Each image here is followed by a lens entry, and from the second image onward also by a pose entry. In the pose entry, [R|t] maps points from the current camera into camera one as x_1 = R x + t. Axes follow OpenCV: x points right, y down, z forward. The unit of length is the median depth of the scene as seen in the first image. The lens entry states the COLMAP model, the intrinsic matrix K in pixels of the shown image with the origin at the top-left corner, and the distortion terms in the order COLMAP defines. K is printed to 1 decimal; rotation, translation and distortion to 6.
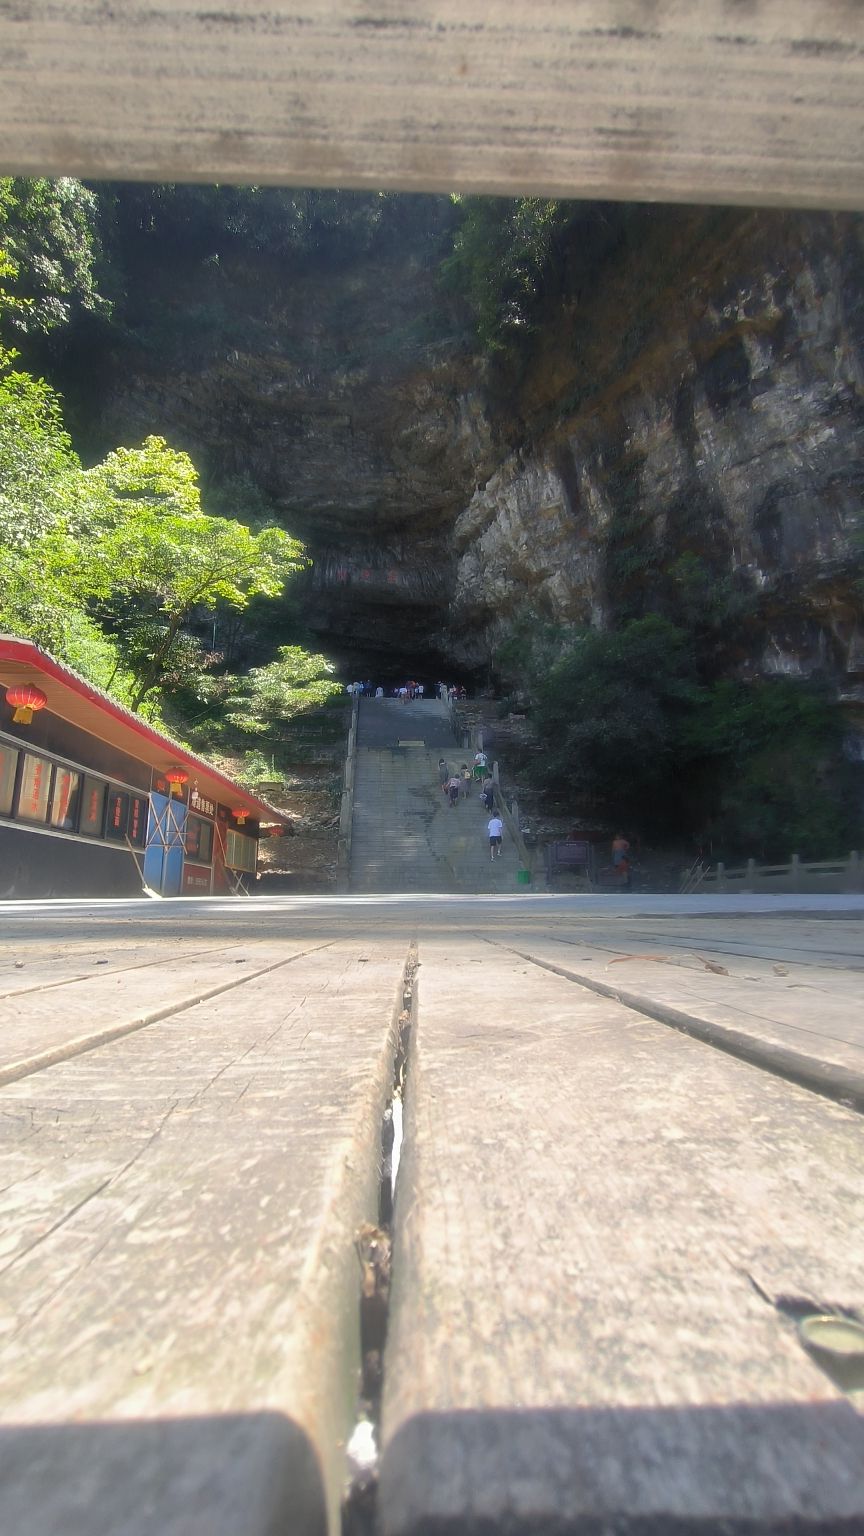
lens RADIAL K [[714.6, 0, 432.0], [0, 714.6, 768.0], [0, 0, 1]] dist [-0.000264, -0.000015]
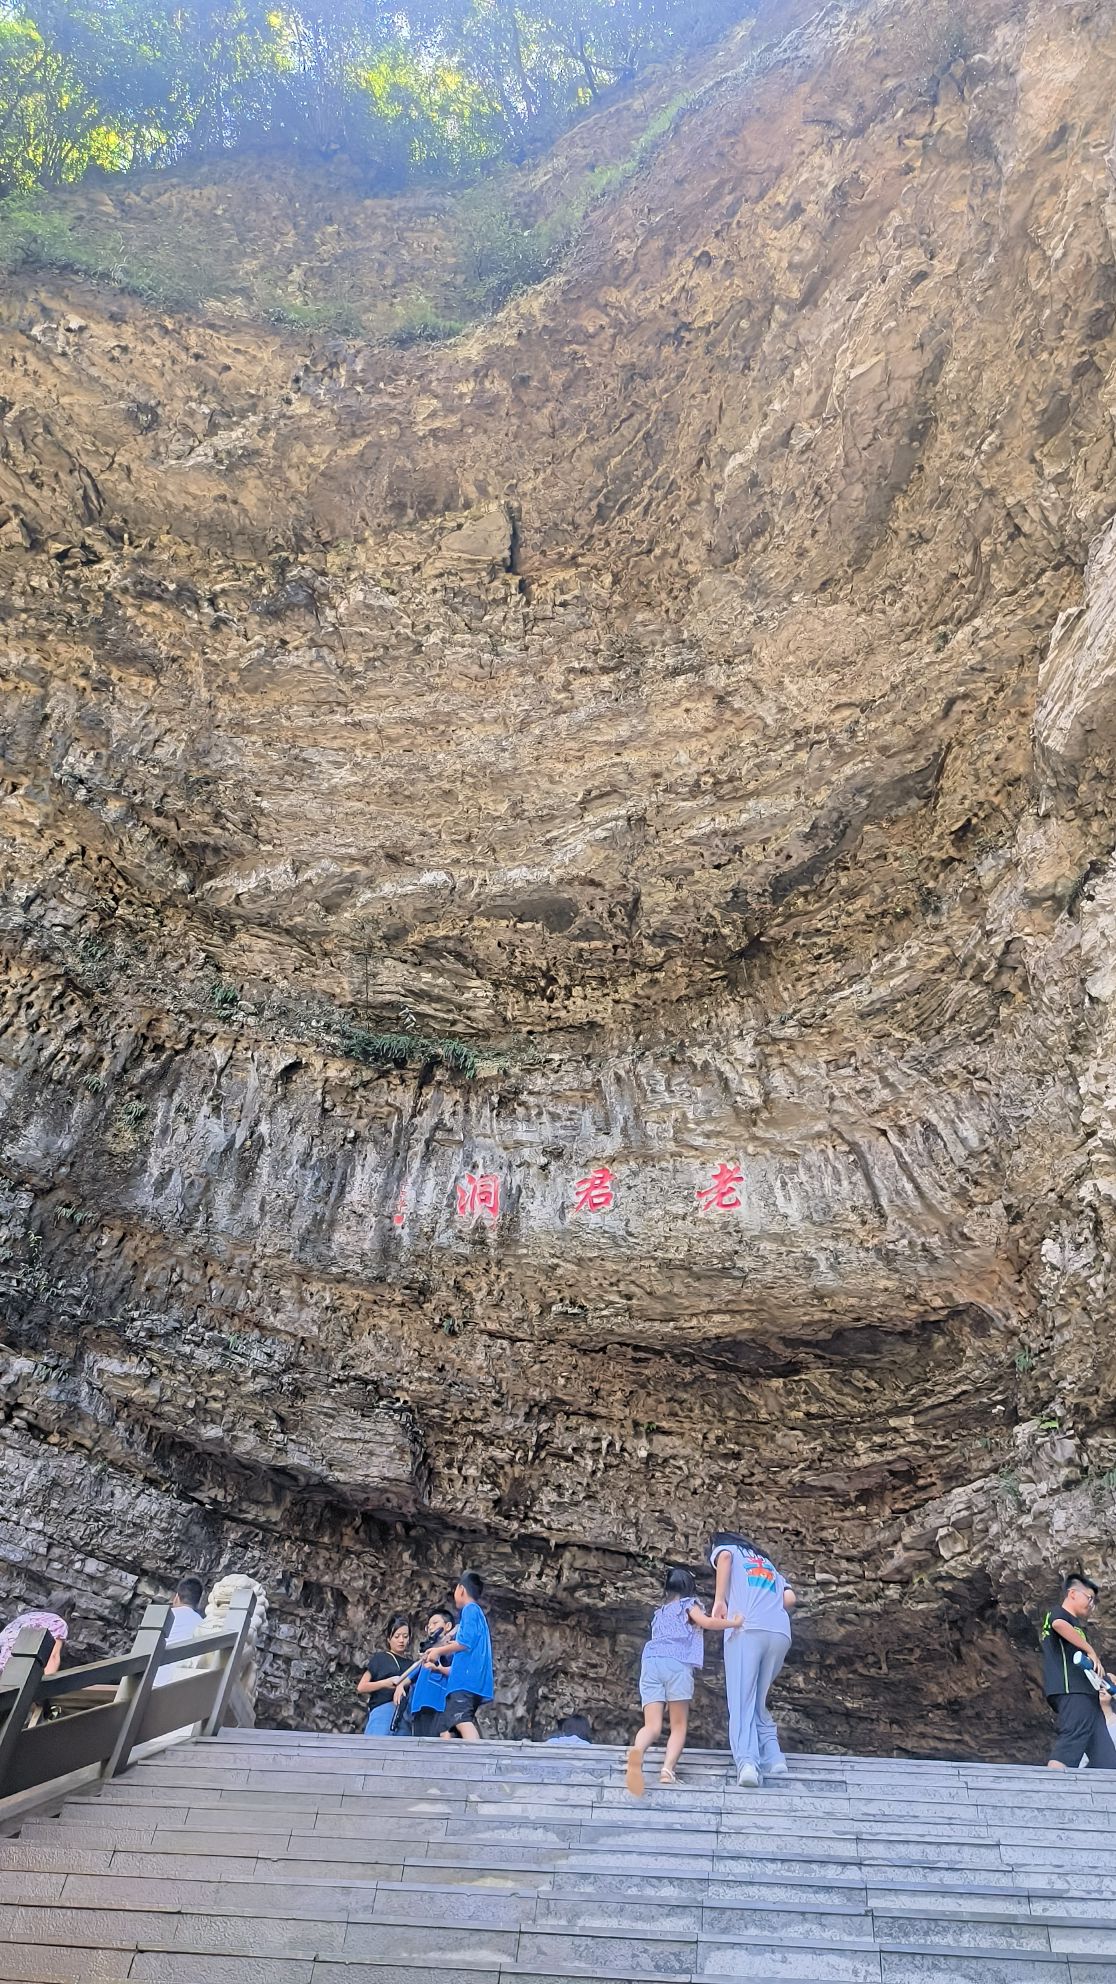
lens RADIAL K [[1493.2, 0, 595.1], [0, 1493.2, 993.8], [0, 0, 1]] dist [0.016297, 0.002244]
pose [[0.982351, -0.087180, -0.165489, -0.018589], [-0.037040, 0.776554, -0.628961, -0.053329], [0.183343, 0.623990, 0.759620, 0.744119]]
